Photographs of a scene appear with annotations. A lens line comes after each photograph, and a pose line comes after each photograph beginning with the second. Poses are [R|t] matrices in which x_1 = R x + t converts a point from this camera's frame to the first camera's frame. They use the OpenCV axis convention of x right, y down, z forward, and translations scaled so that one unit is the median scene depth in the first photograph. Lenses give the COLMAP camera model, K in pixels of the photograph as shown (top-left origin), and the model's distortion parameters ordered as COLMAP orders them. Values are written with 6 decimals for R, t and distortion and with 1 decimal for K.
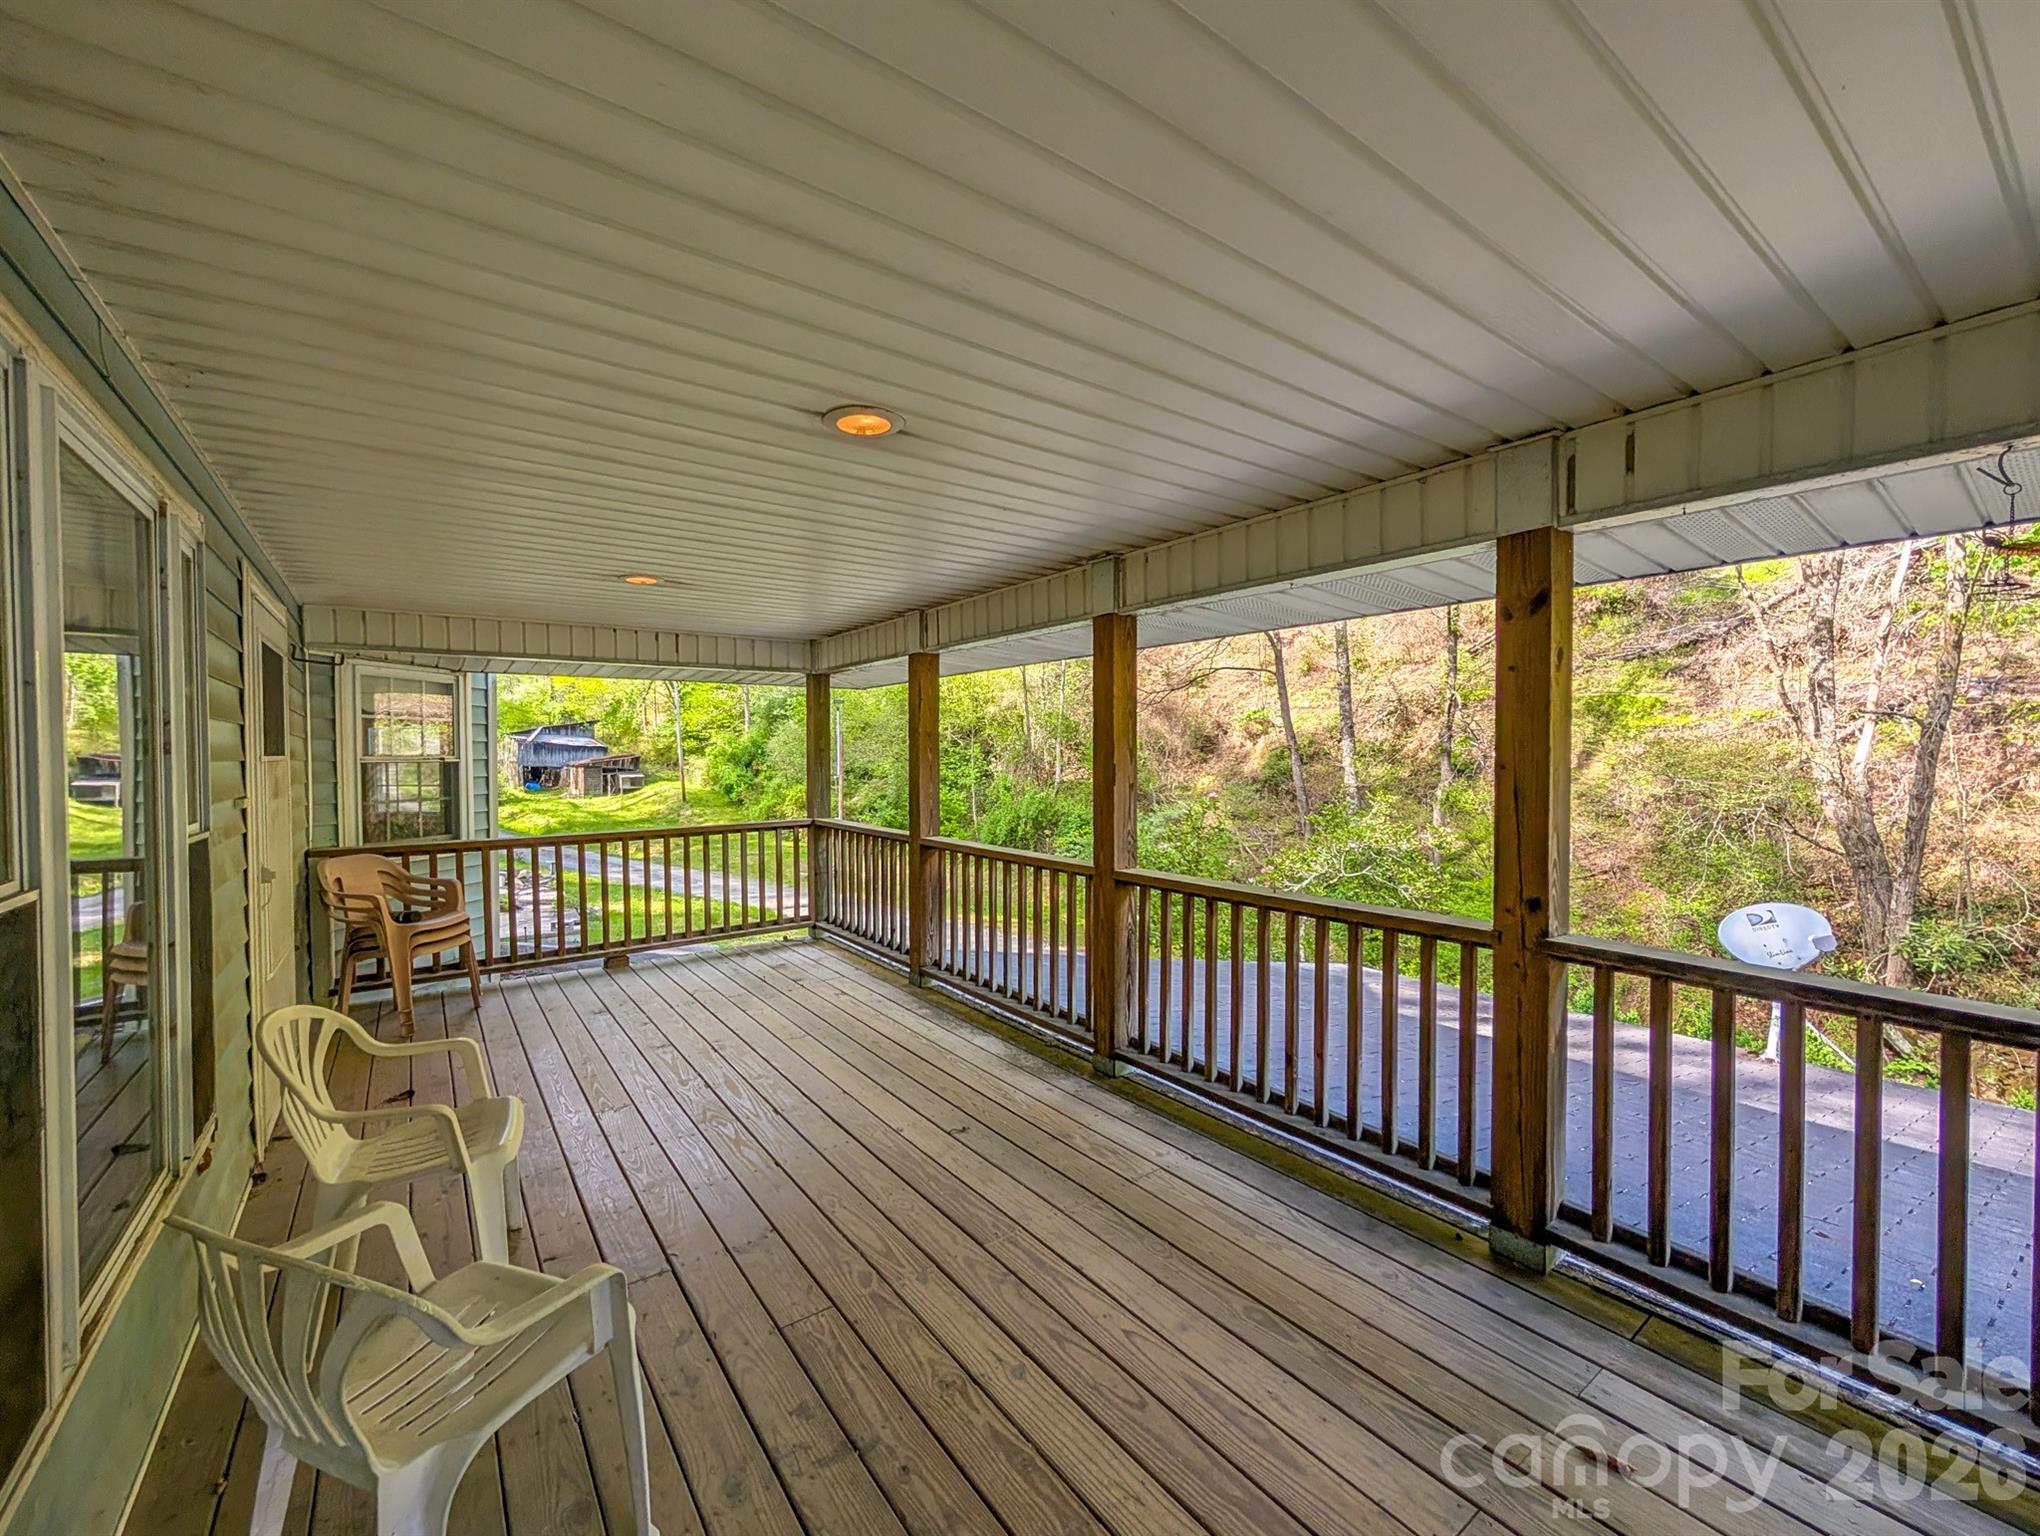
lens RADIAL K [[807.2, 0, 1012.5], [0, 807.2, 772.4], [0, 0, 1]] dist [0.000338, -0.000008]
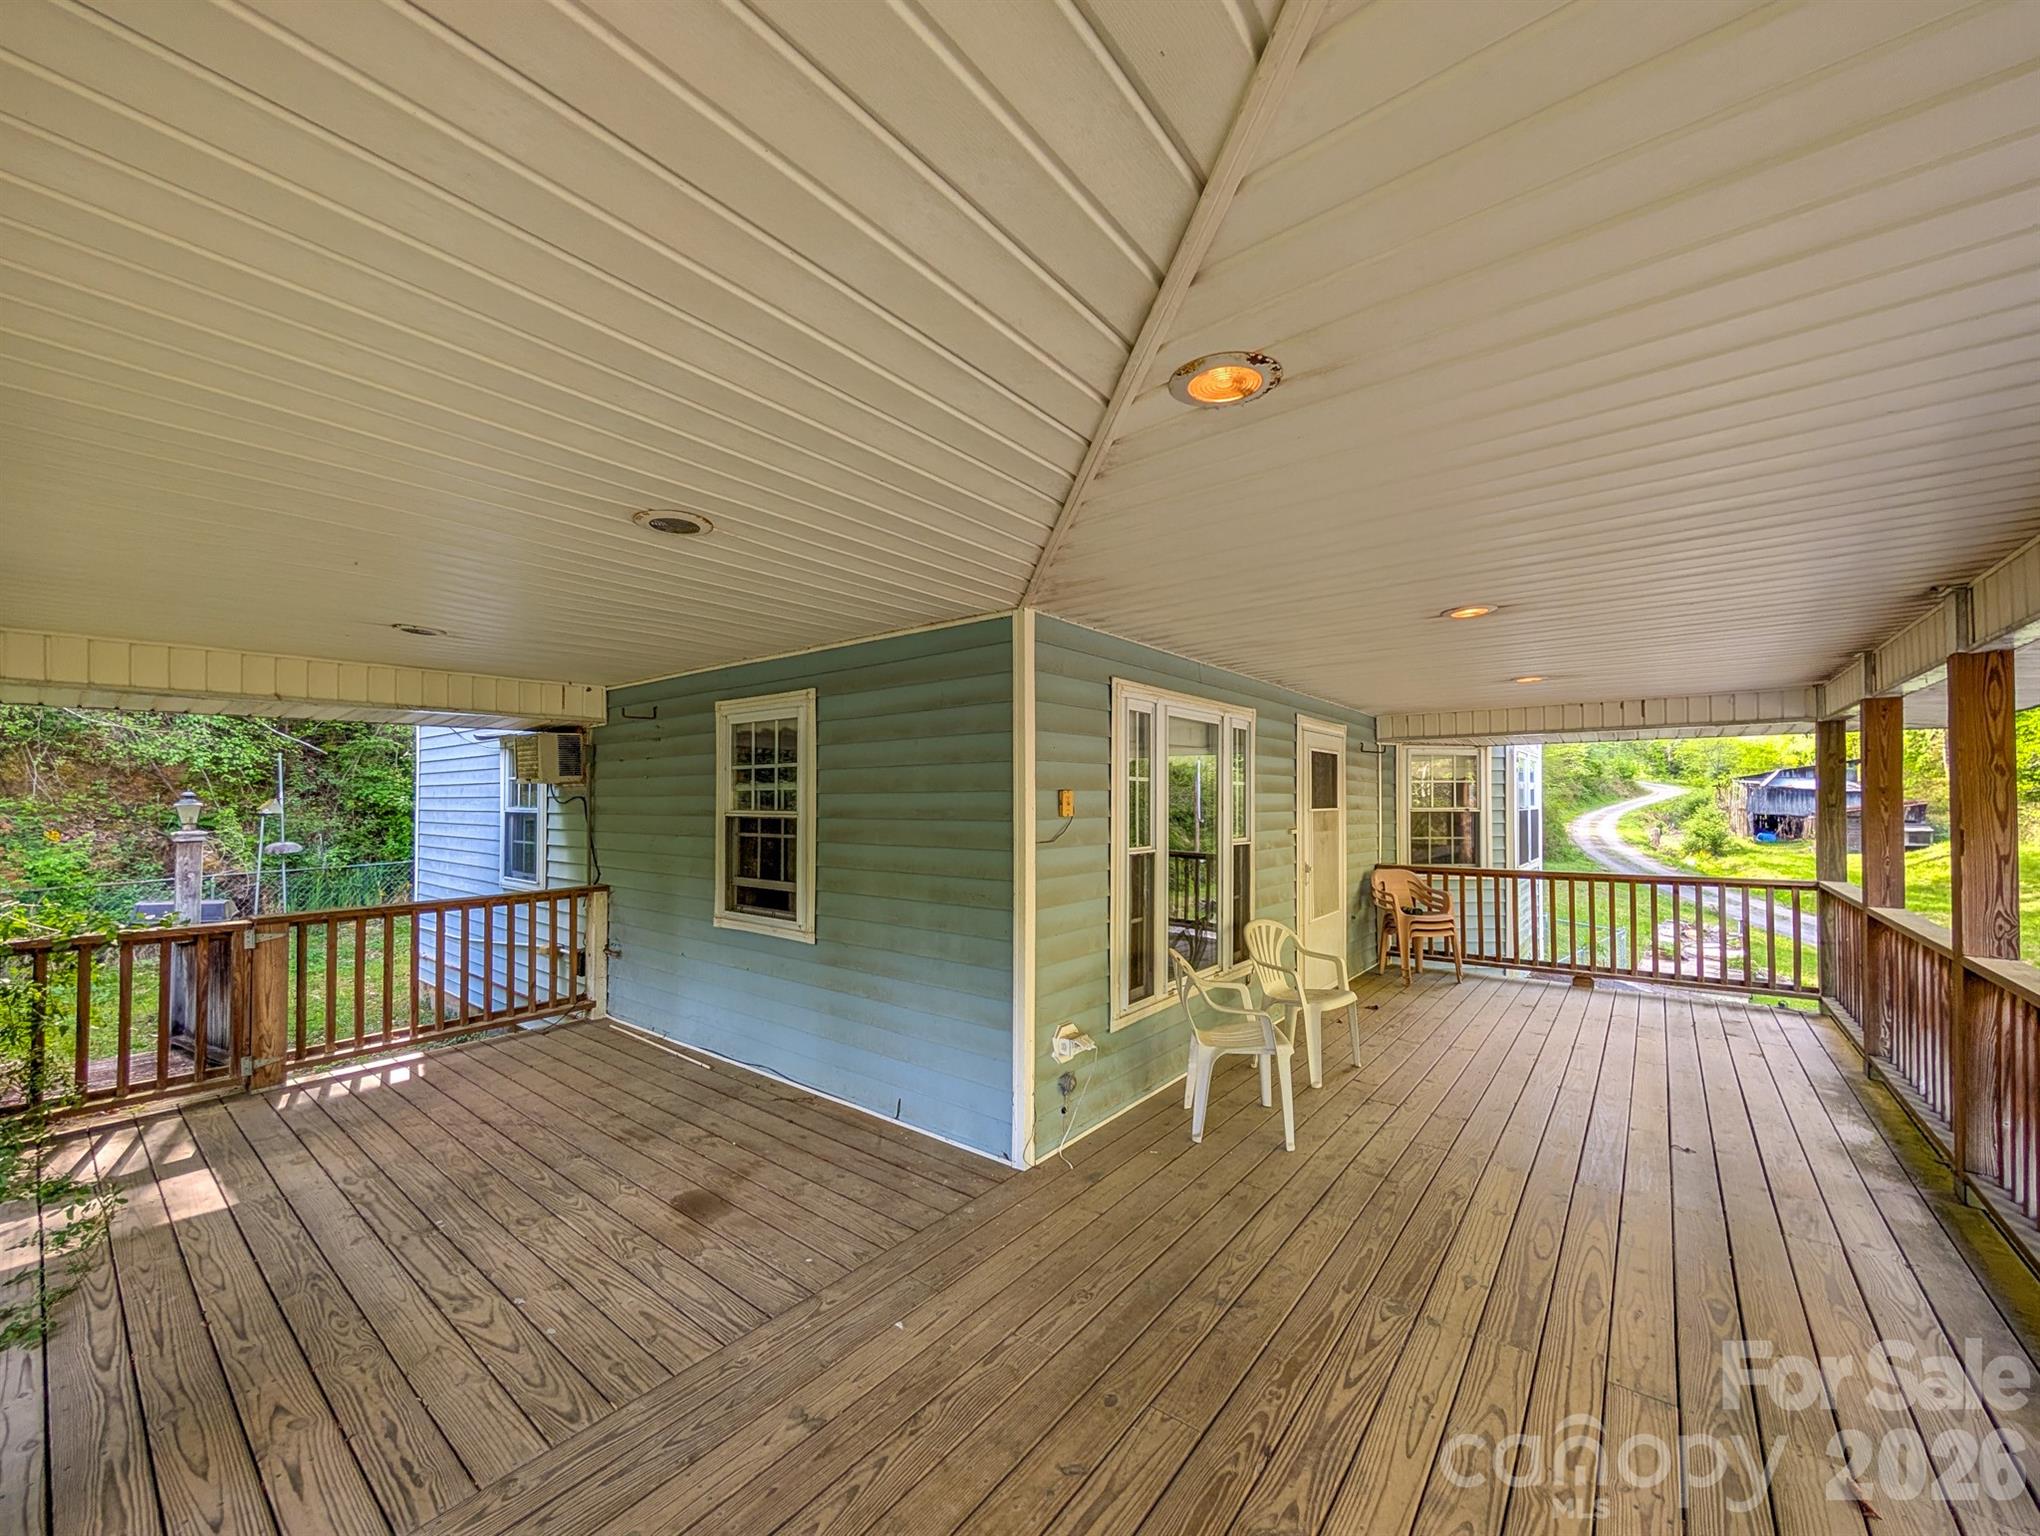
lens RADIAL K [[798.0, 0, 1030.5], [0, 798.0, 792.6], [0, 0, 1]] dist [-0.001940, -0.000293]
pose [[0.262839, -0.008270, -0.964804, 0.562707], [-0.022073, 0.999650, -0.014582, -0.013095], [0.964587, 0.025129, 0.262565, -0.133345]]
